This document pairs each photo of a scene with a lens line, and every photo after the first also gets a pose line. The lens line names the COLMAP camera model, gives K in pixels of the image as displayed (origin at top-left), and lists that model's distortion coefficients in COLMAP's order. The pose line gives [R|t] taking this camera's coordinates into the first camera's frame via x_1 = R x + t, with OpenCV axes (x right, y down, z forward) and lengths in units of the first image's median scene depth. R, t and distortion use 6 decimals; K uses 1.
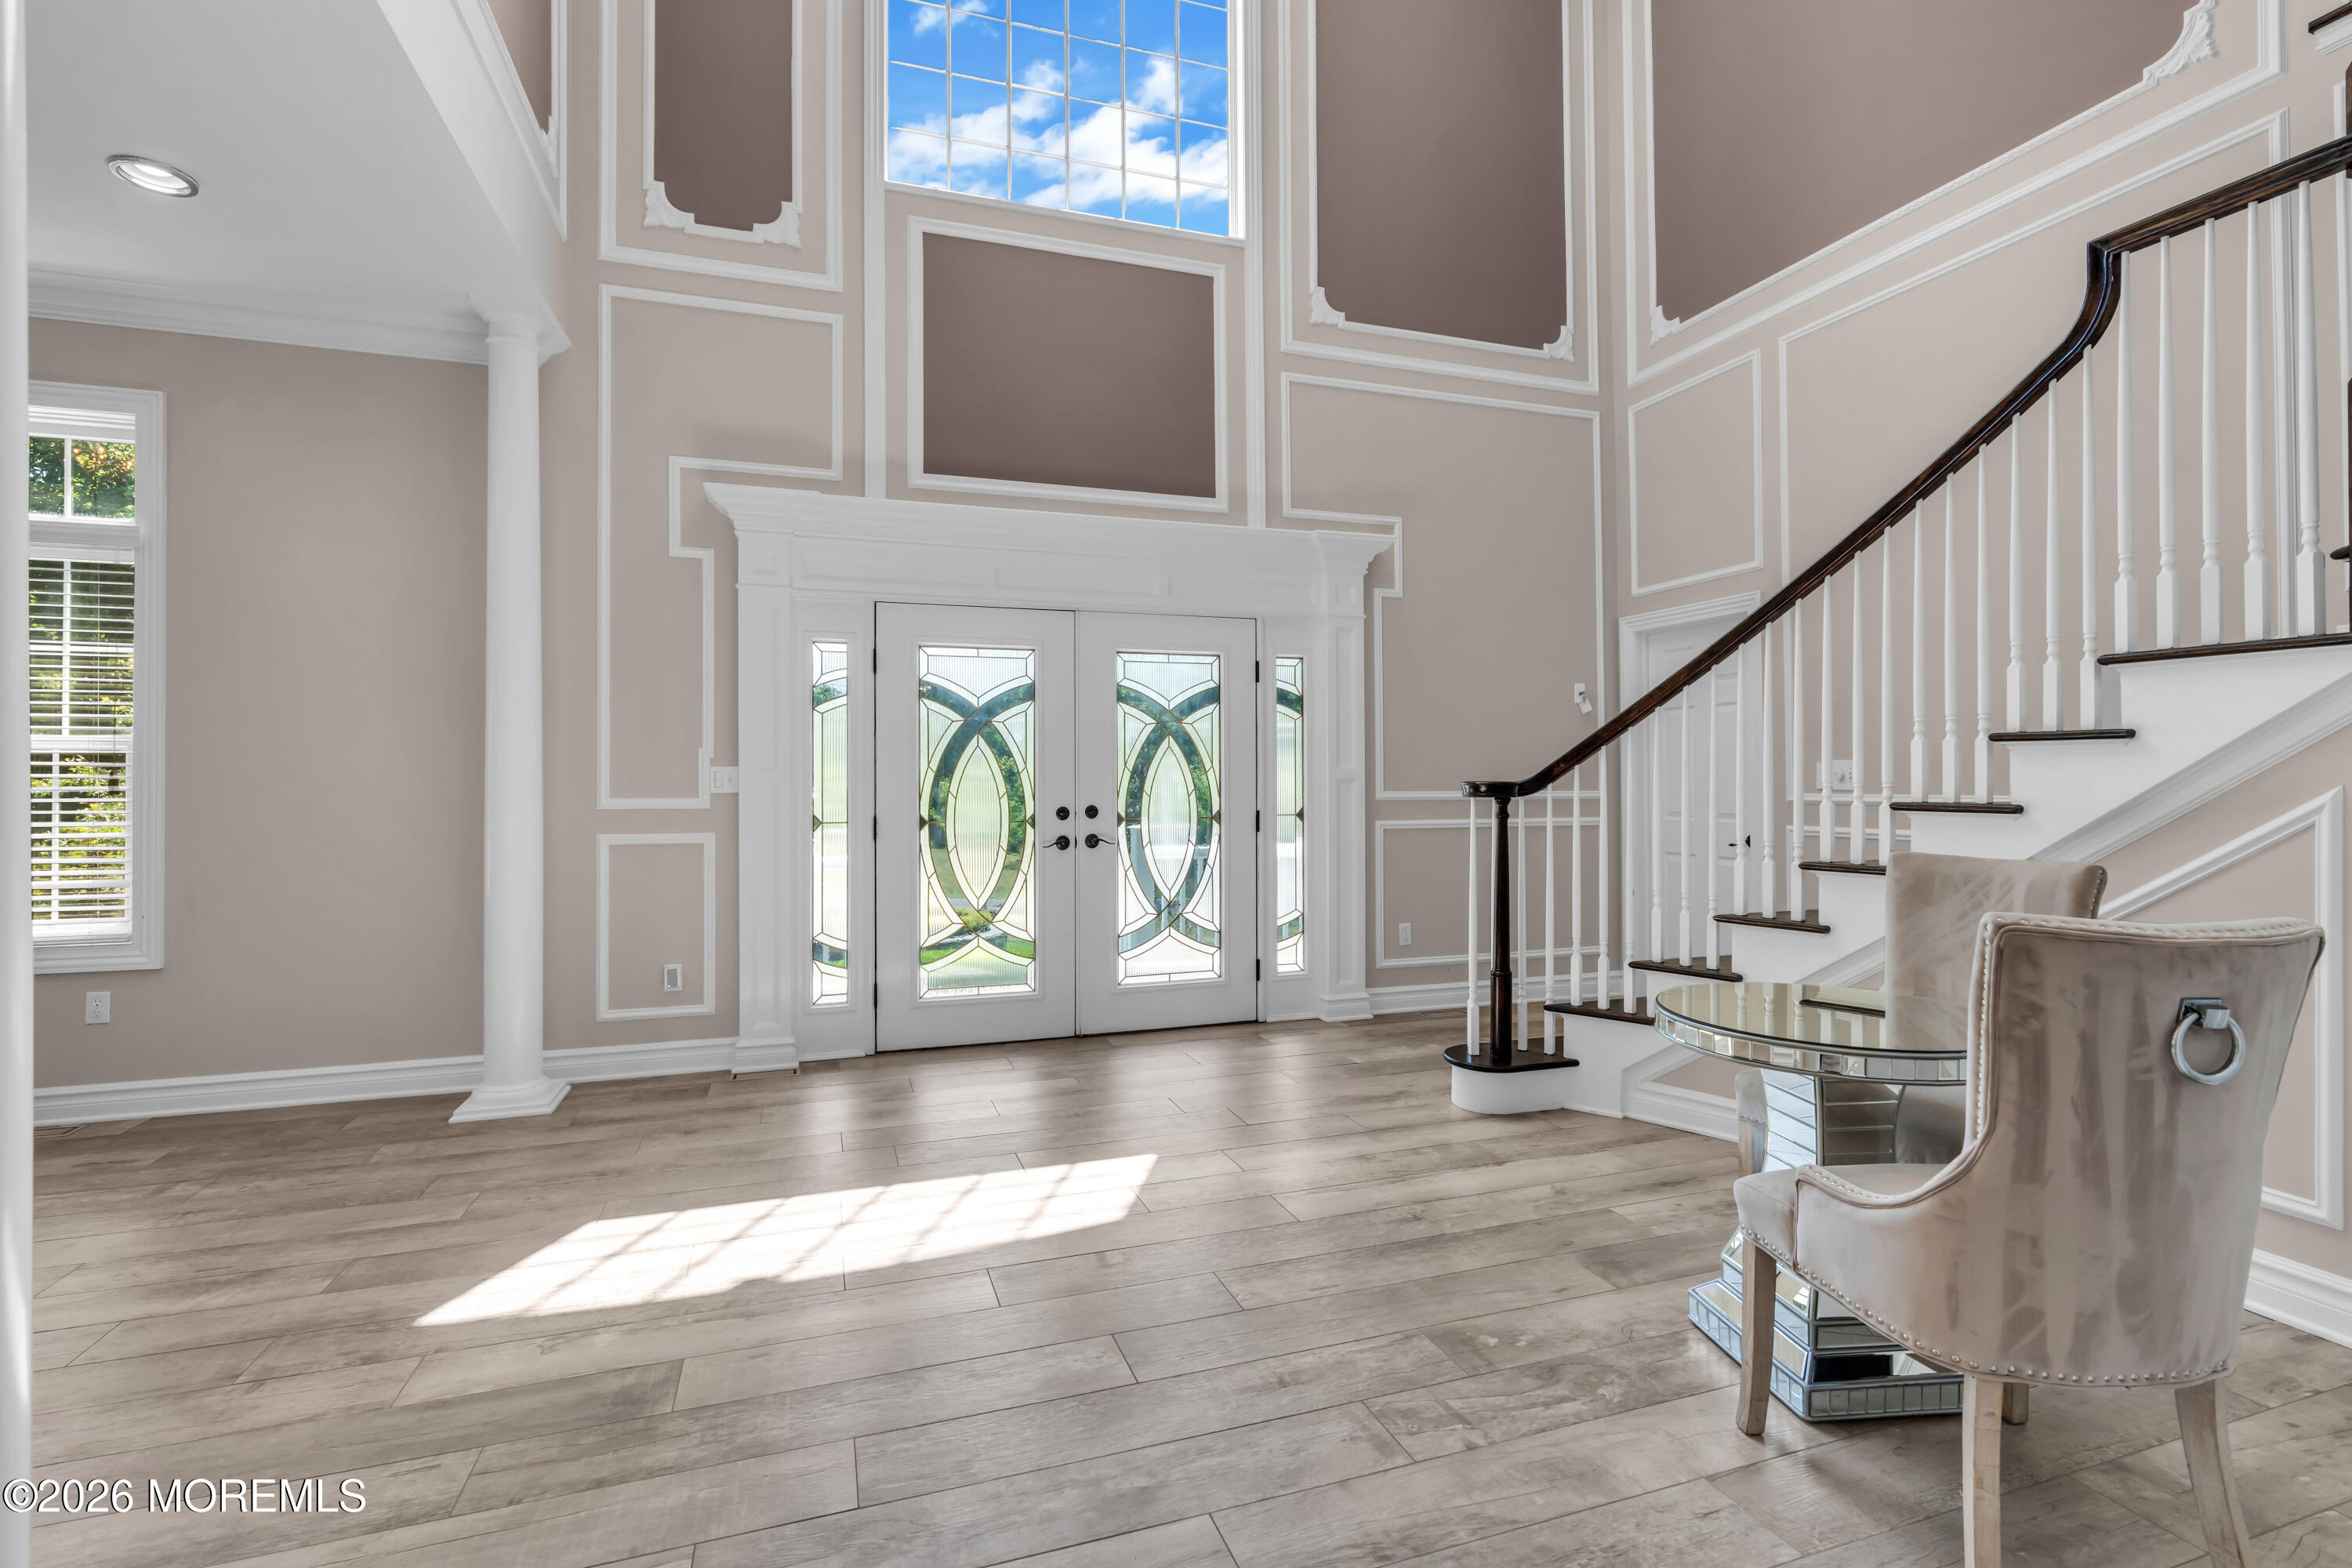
lens RADIAL K [[1061.7, 0, 1170.8], [0, 1061.7, 766.5], [0, 0, 1]] dist [-0.008070, 0.001909]
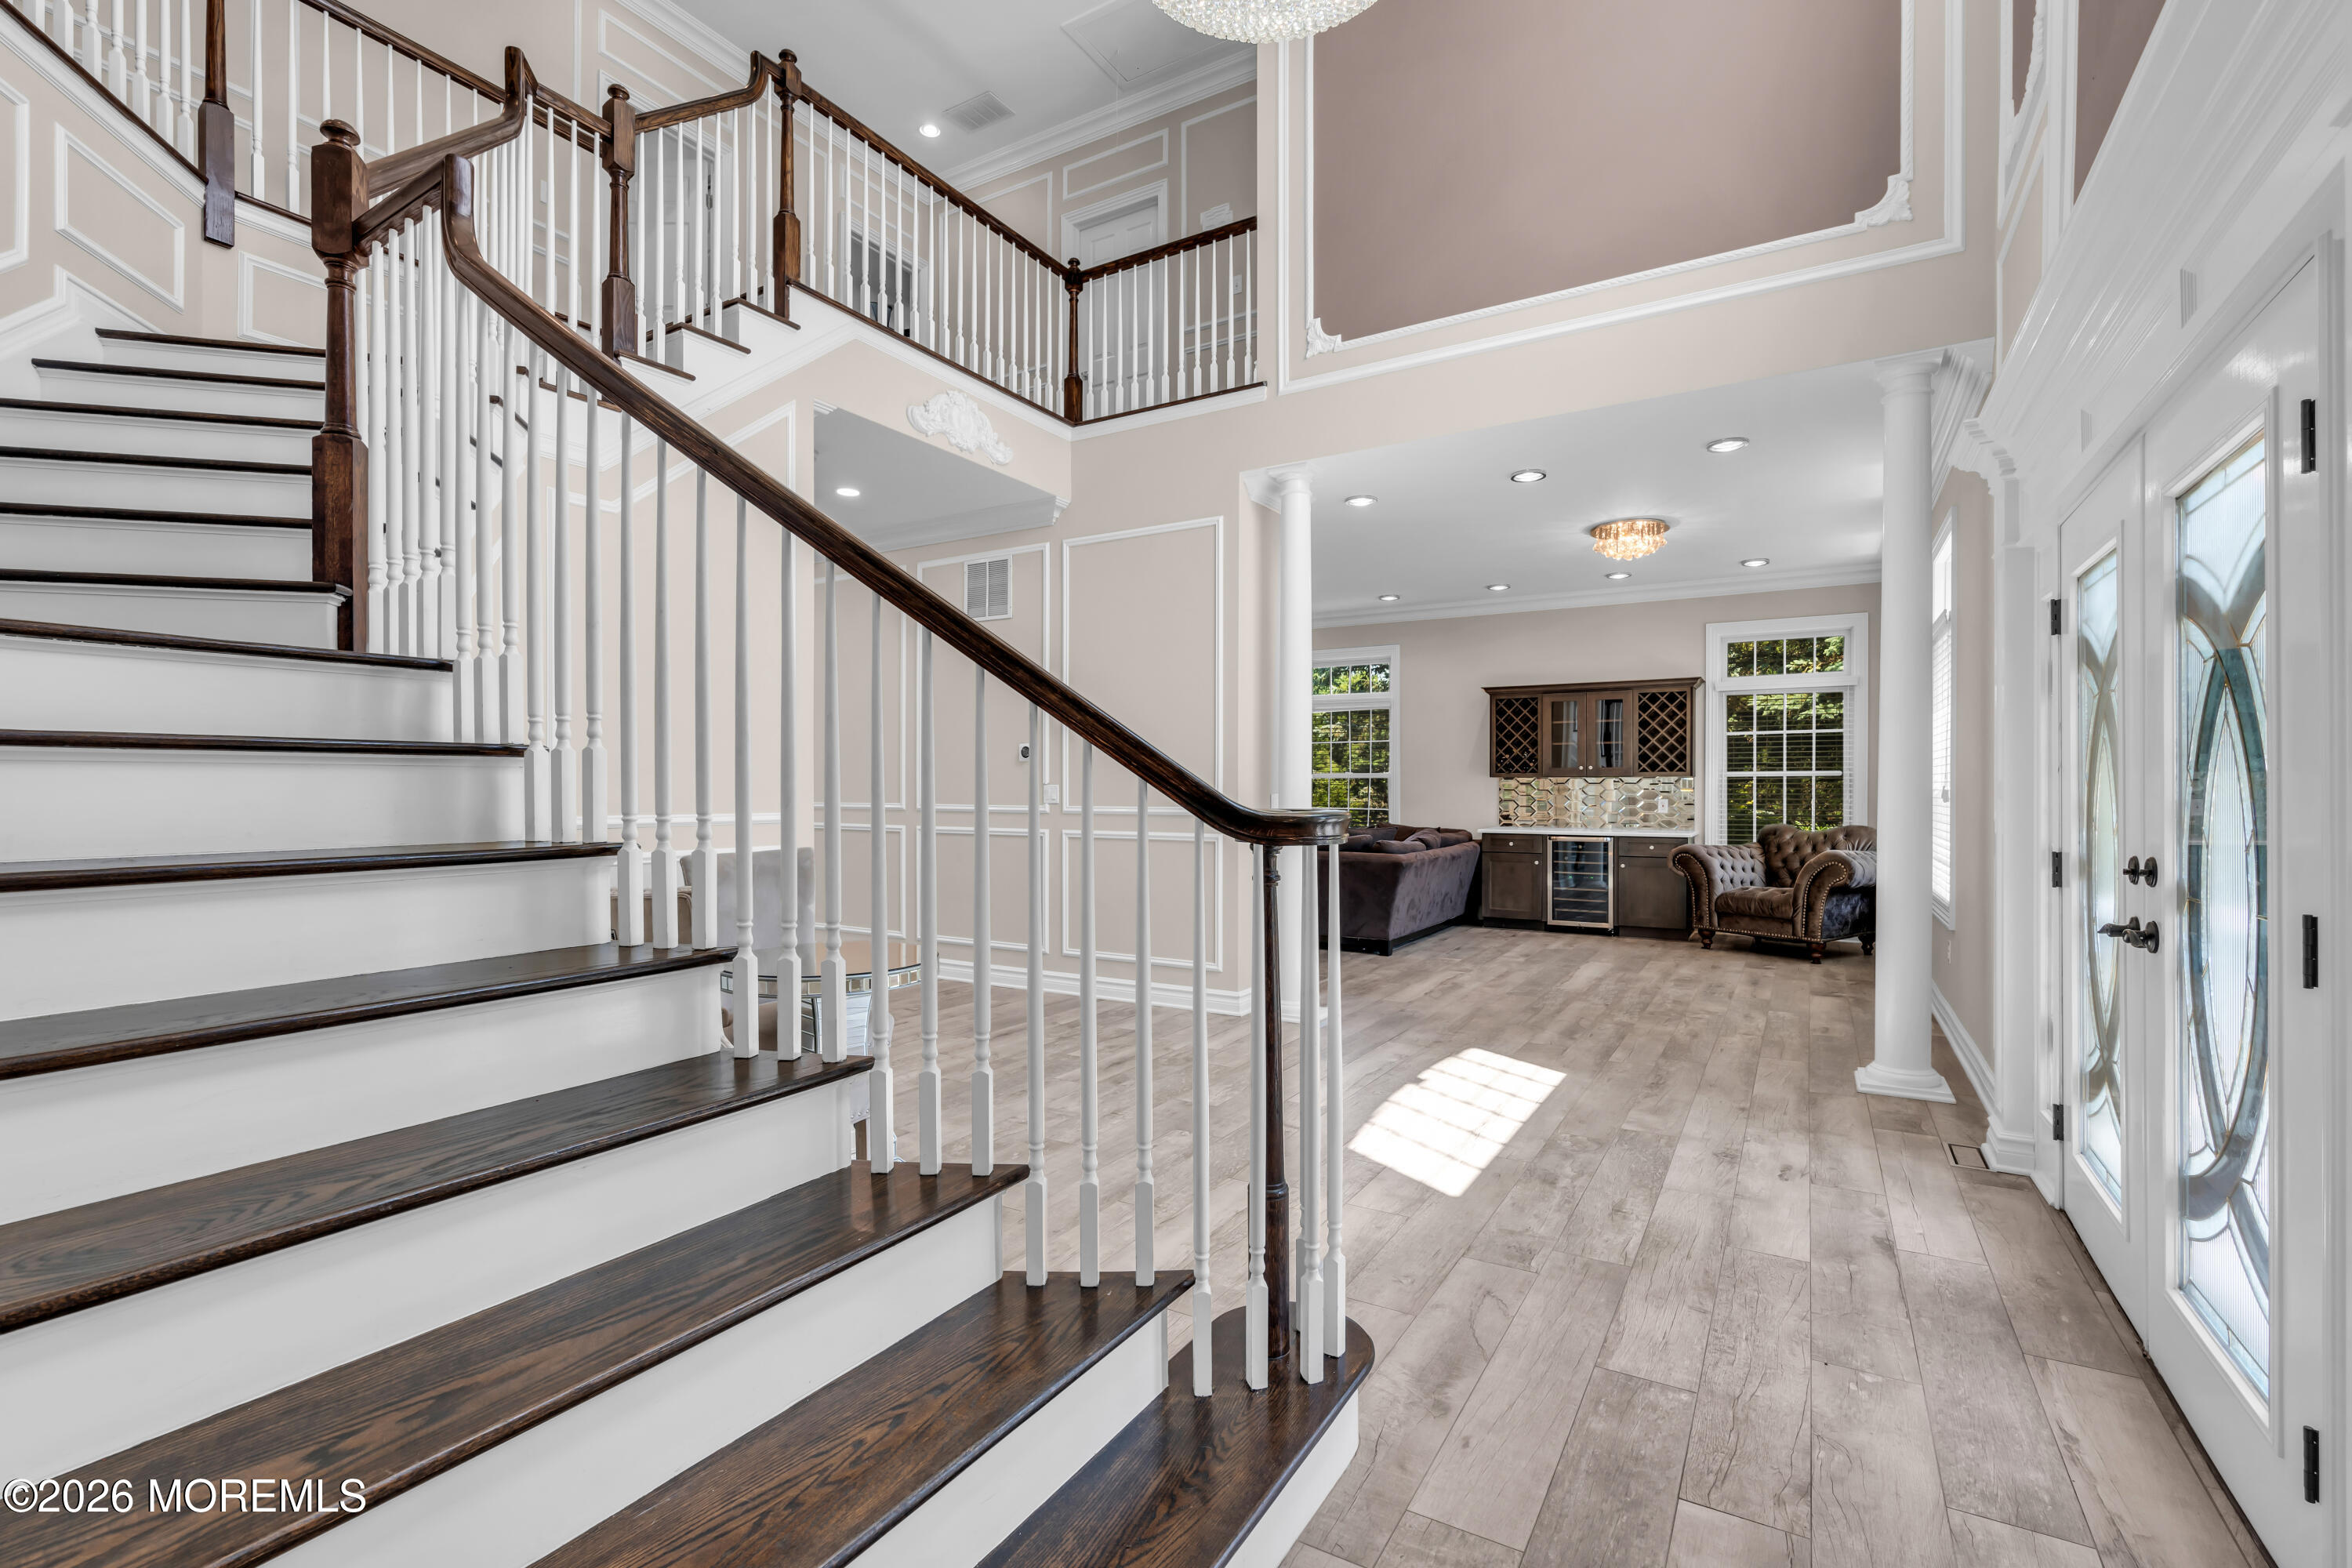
lens RADIAL K [[1061.7, 0, 1176.4], [0, 1061.7, 791.2], [0, 0, 1]] dist [-0.008070, 0.001909]
pose [[-0.759465, 0.004751, -0.650531, 0.598948], [0.010265, 0.999936, -0.004681, 0.005940], [0.650467, -0.010233, -0.759465, 1.199062]]
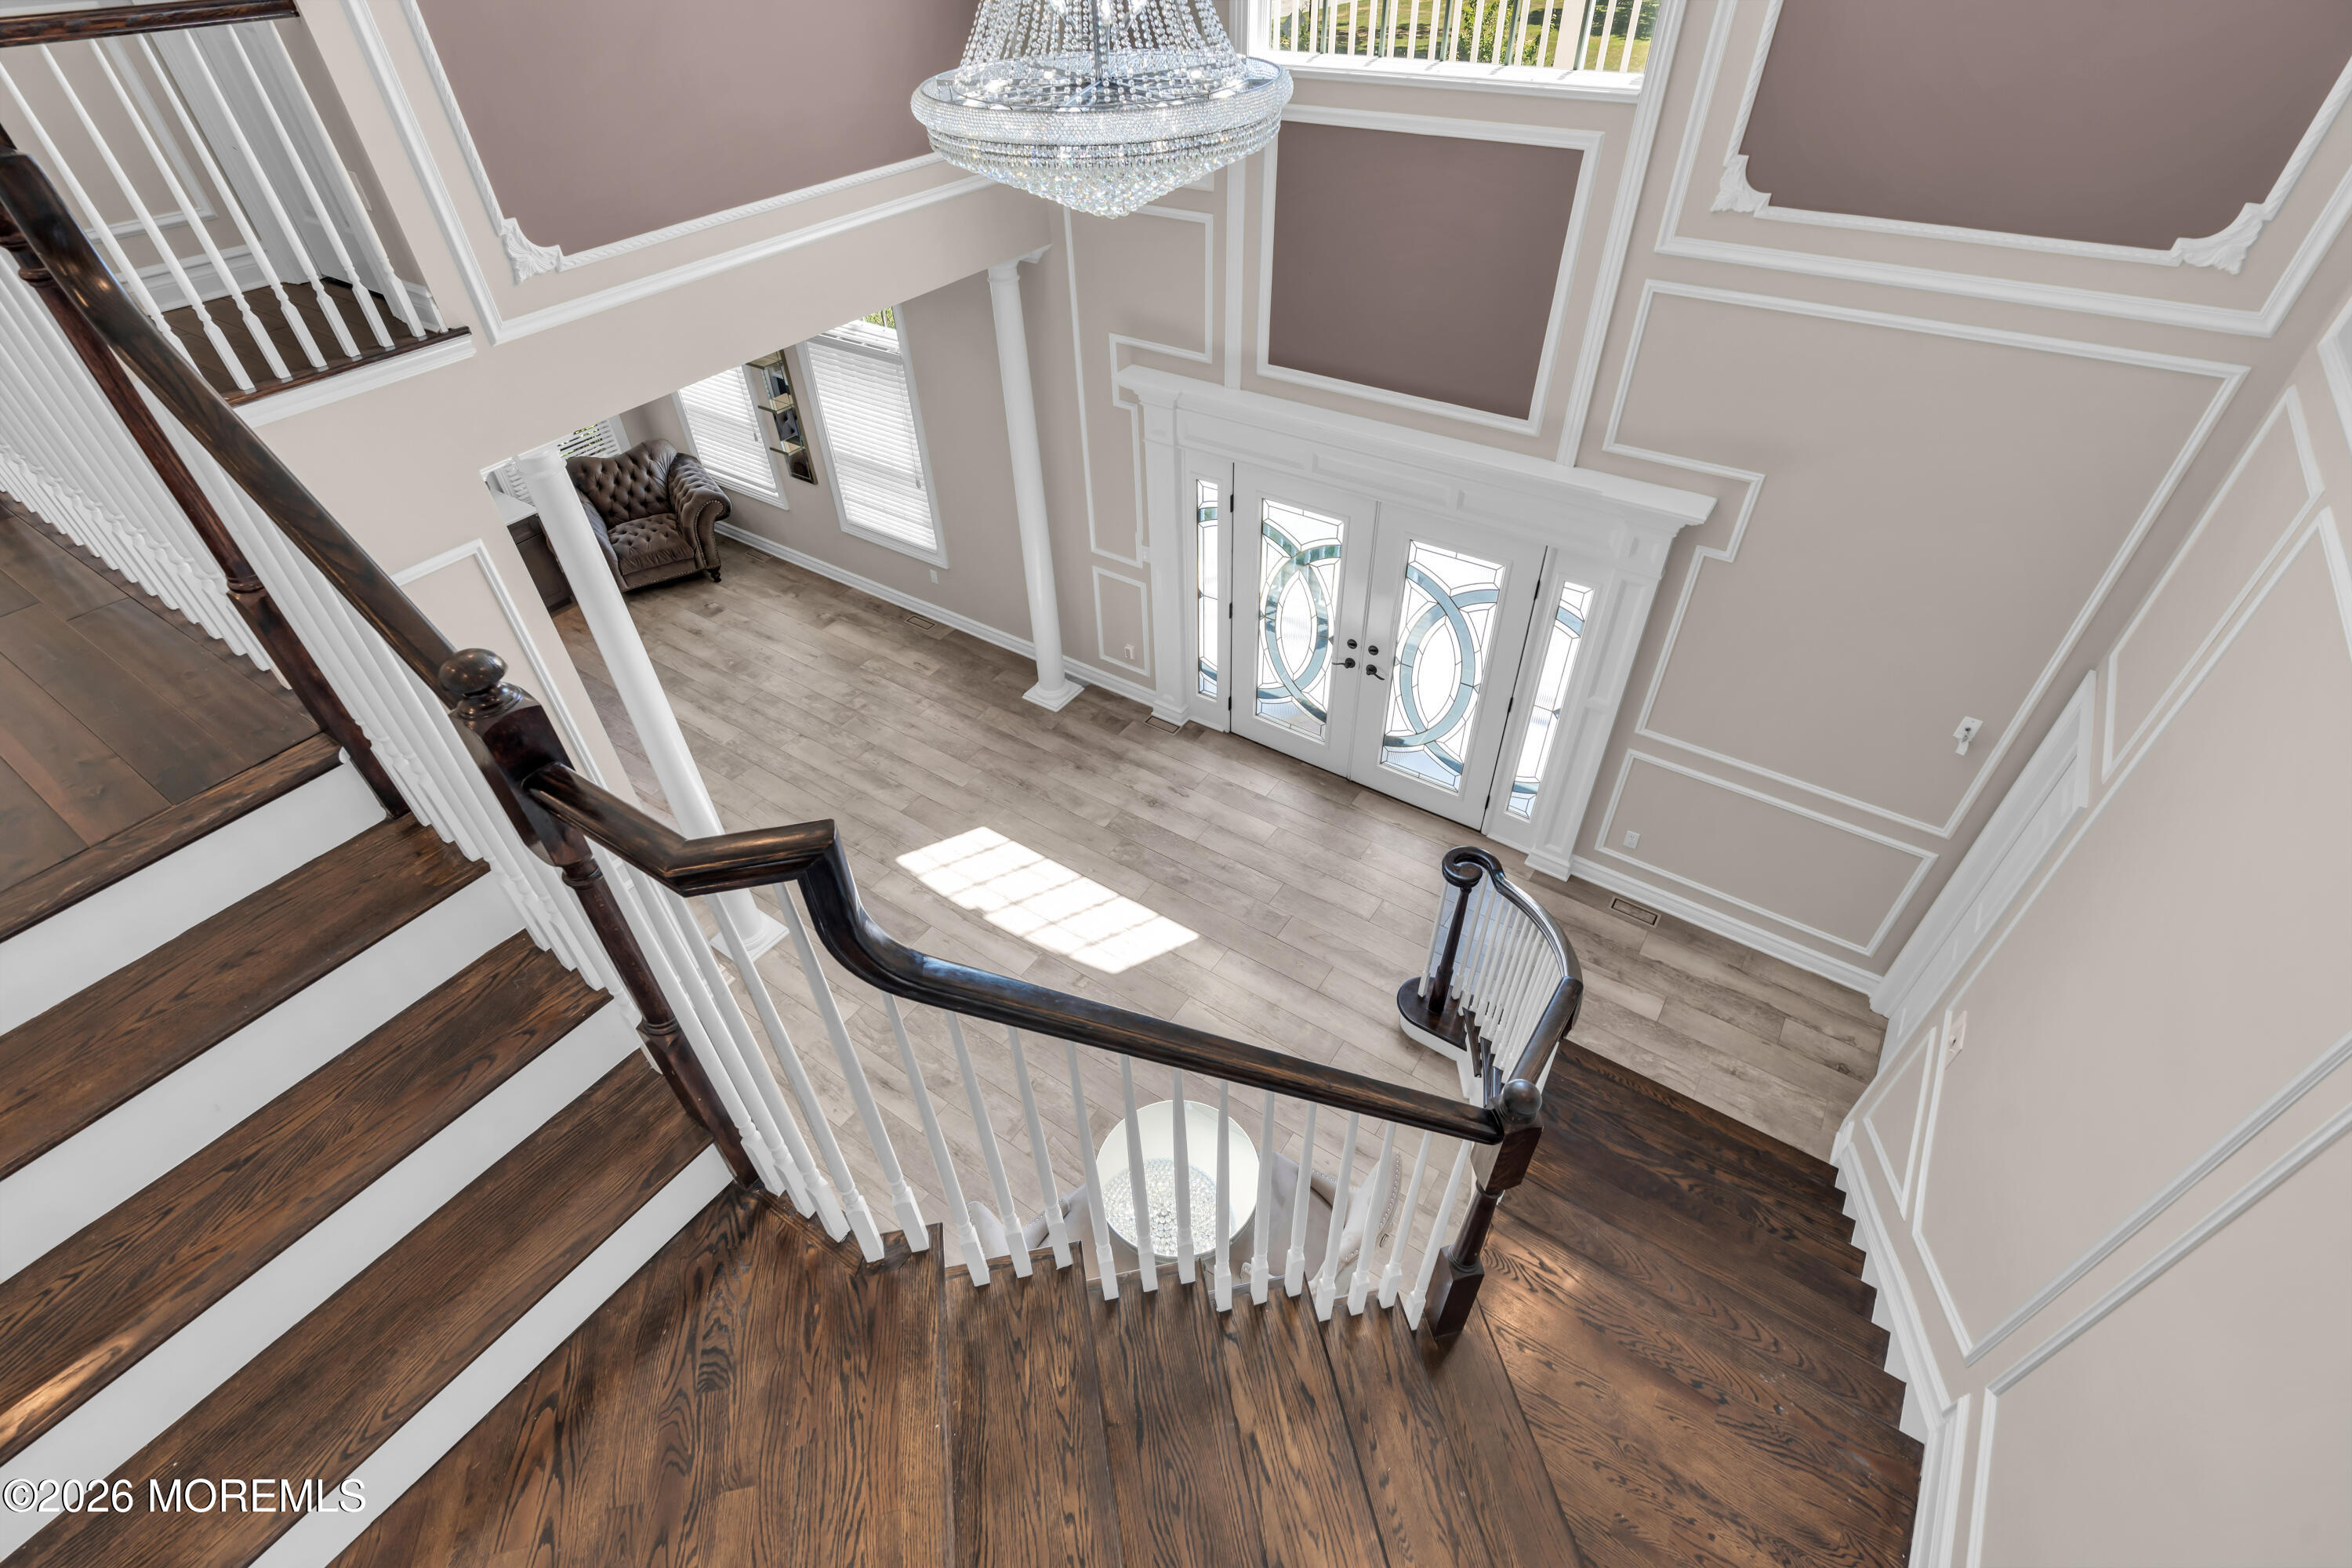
lens RADIAL K [[1061.7, 0, 1166.8], [0, 1061.7, 777.0], [0, 0, 1]] dist [-0.008070, 0.001909]
pose [[0.602817, 0.516952, -0.607760, 0.685348], [0.033511, 0.744643, 0.666621, -0.766031], [0.797175, -0.422217, 0.431560, 0.229292]]
